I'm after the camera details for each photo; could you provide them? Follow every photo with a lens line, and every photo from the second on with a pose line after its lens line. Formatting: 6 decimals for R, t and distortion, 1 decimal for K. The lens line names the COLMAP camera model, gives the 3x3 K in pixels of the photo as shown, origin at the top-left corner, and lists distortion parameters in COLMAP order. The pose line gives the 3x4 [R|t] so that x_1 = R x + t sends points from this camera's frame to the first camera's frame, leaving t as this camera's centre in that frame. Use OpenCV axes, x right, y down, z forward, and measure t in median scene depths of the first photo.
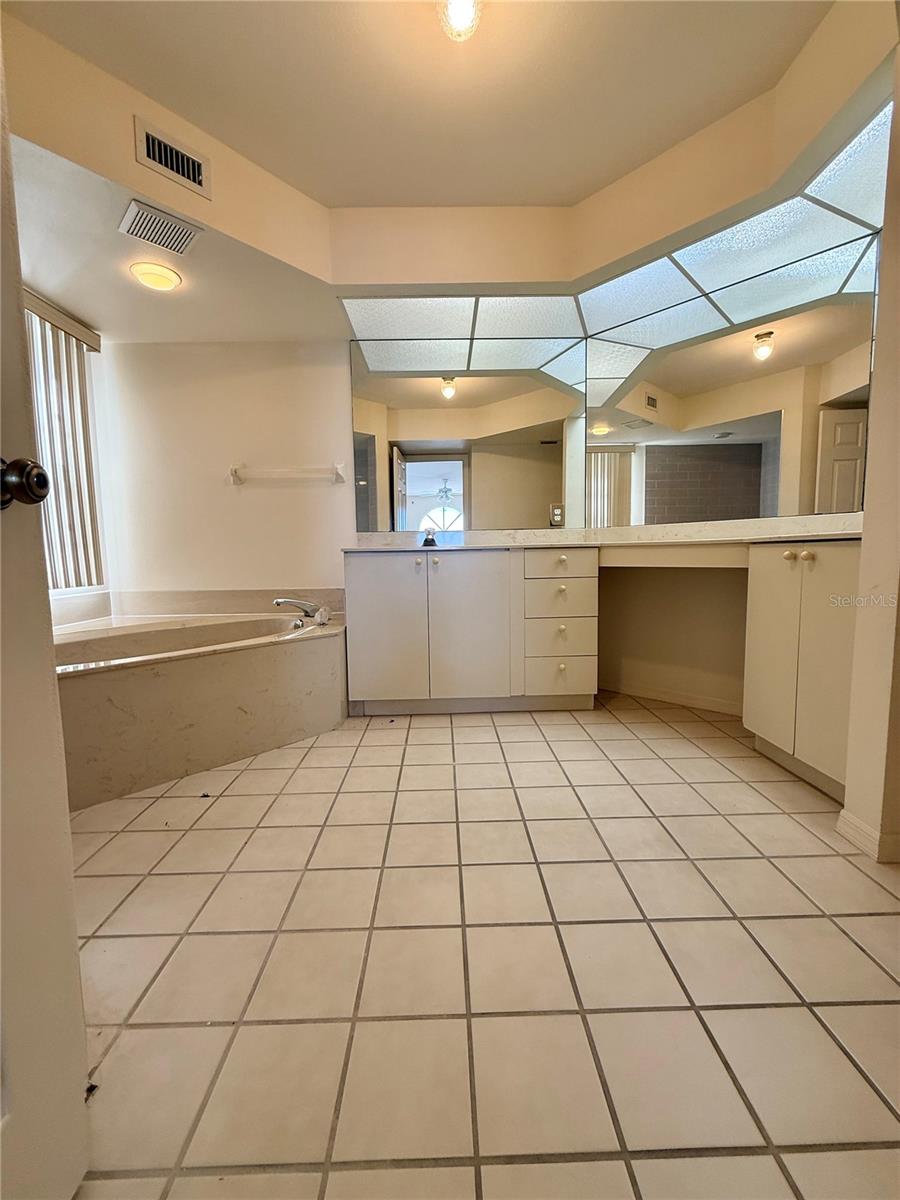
lens RADIAL K [[481.2, 0, 451.3], [0, 481.2, 596.1], [0, 0, 1]] dist [0.001189, -0.000022]
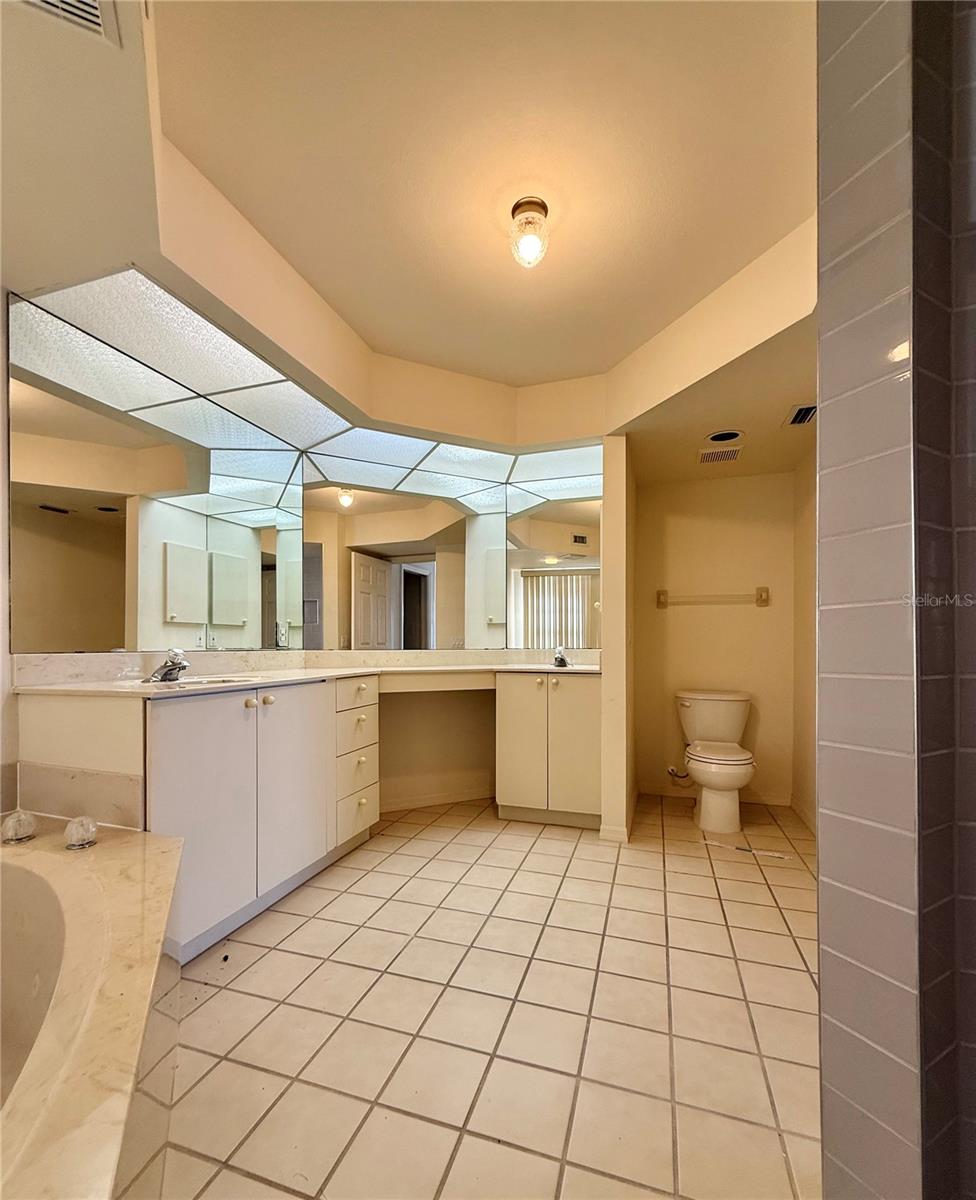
lens RADIAL K [[523.5, 0, 488.0], [0, 523.5, 645.1], [0, 0, 1]] dist [0.000110, 0.000049]
pose [[0.321407, 0.019789, 0.946734, -0.728846], [0.074945, 0.996114, -0.046264, -0.100671], [-0.943971, 0.085822, 0.318675, 0.452321]]
